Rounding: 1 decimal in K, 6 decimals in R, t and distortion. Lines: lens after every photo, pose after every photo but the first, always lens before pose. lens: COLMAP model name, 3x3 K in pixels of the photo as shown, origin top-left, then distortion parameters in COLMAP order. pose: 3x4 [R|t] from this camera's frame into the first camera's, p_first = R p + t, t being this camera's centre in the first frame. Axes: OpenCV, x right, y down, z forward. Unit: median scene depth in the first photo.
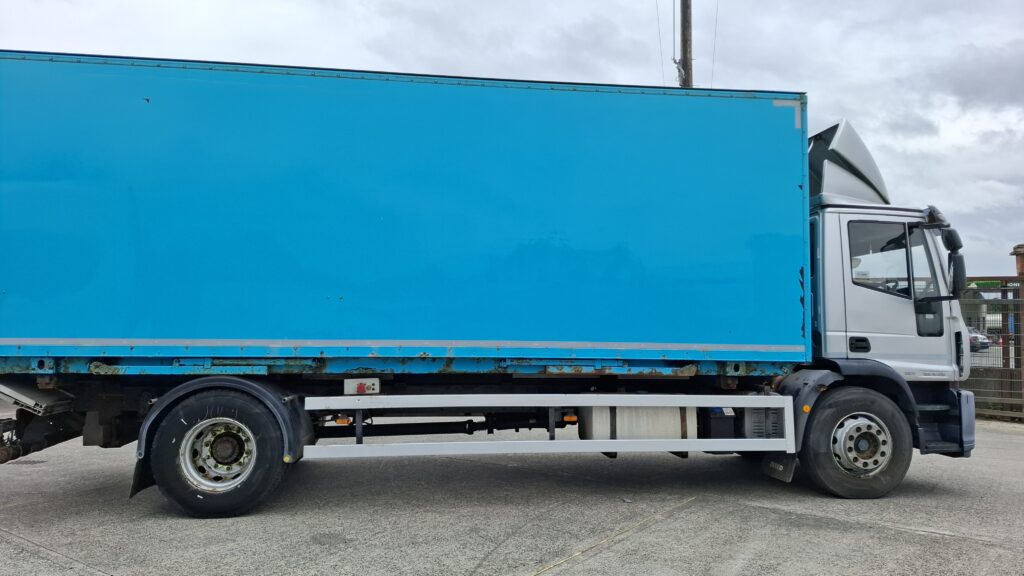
lens RADIAL K [[657.4, 0, 512.0], [0, 657.4, 288.0], [0, 0, 1]] dist [0.136711, -0.182715]
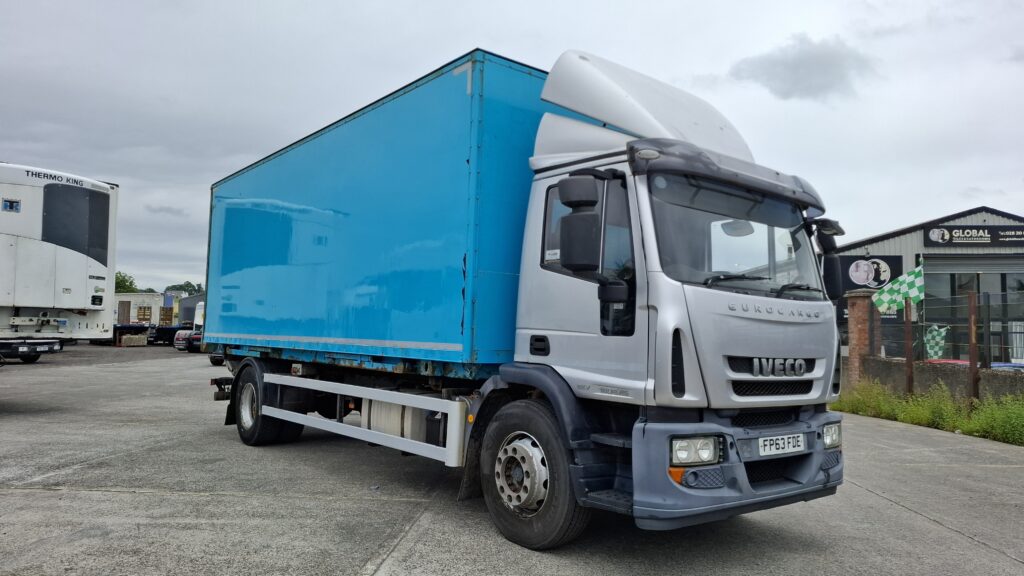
lens RADIAL K [[722.4, 0, 512.0], [0, 722.4, 288.0], [0, 0, 1]] dist [0.047198, -0.000605]
pose [[0.524677, -0.055991, -0.849458, 1.289512], [0.021361, 0.998386, -0.052614, 0.065636], [0.851033, 0.009460, 0.525026, 0.576833]]
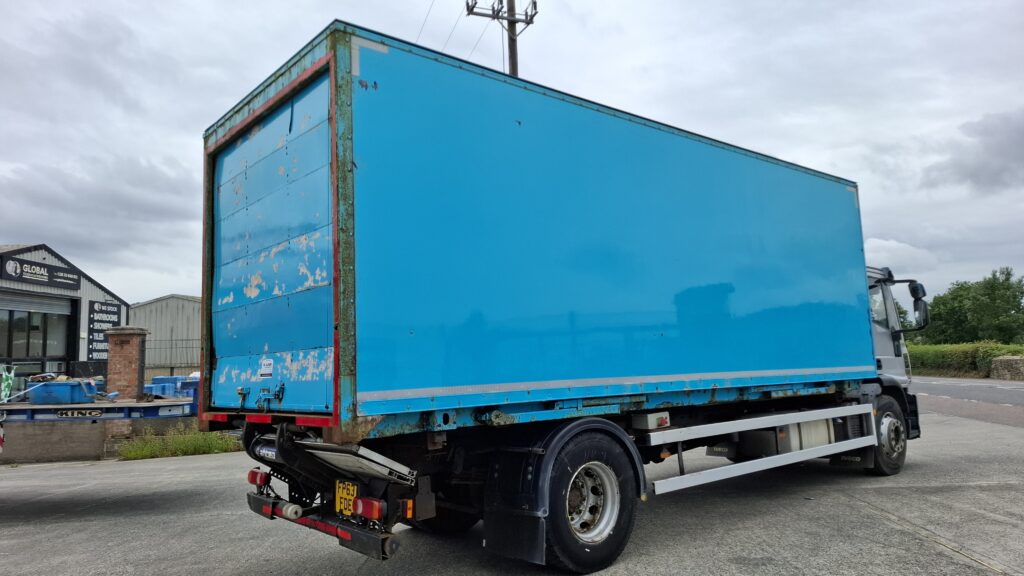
lens RADIAL K [[722.4, 0, 512.0], [0, 722.4, 288.0], [0, 0, 1]] dist [0.047198, -0.000605]
pose [[0.823926, 0.021123, 0.566304, -1.038992], [0.020399, 0.997552, -0.066887, 0.012843], [-0.566330, 0.066663, 0.821478, 0.189380]]
